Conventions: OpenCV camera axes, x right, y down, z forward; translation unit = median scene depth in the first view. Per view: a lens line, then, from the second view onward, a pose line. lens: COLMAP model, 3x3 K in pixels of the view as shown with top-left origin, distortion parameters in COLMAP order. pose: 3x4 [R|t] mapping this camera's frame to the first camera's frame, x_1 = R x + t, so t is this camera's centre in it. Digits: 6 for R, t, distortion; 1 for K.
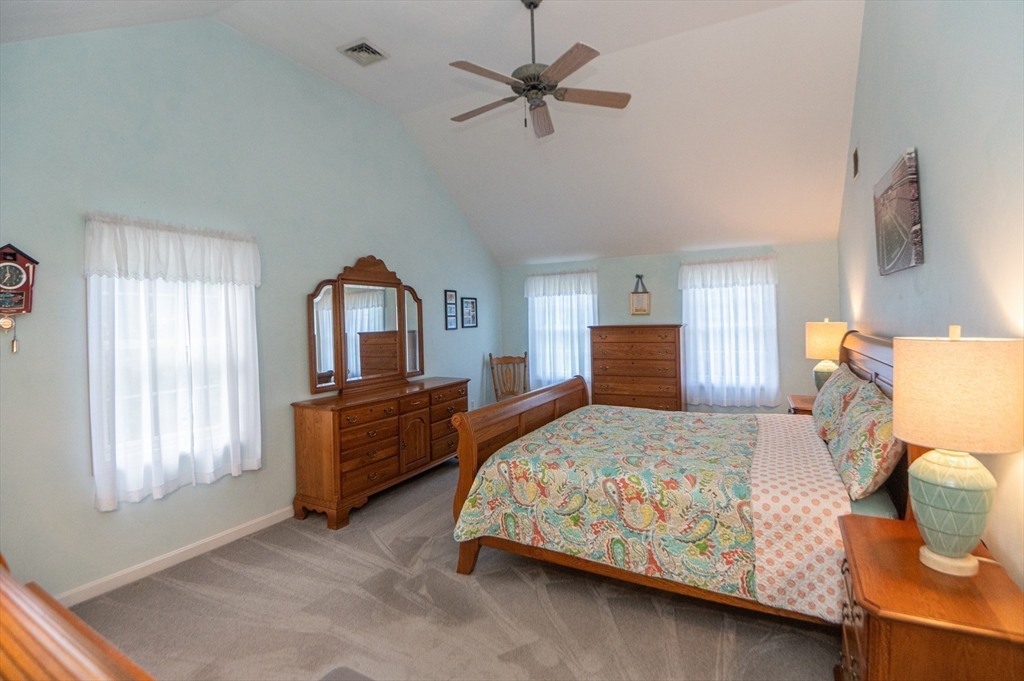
lens RADIAL K [[471.9, 0, 517.4], [0, 471.9, 327.6], [0, 0, 1]] dist [-0.001445, -0.026847]
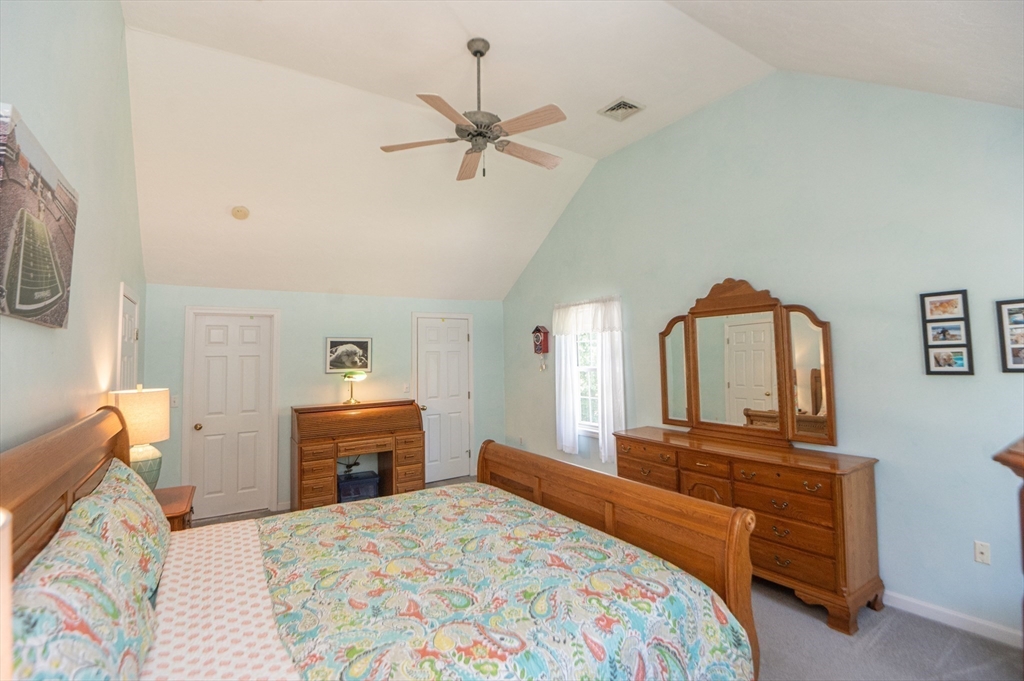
lens RADIAL K [[471.9, 0, 517.4], [0, 471.9, 327.6], [0, 0, 1]] dist [-0.001445, -0.026847]
pose [[-0.488342, 0.003321, -0.872646, 0.634169], [0.041205, 0.998965, -0.019257, -0.069672], [0.871679, -0.045361, -0.487974, 1.146025]]
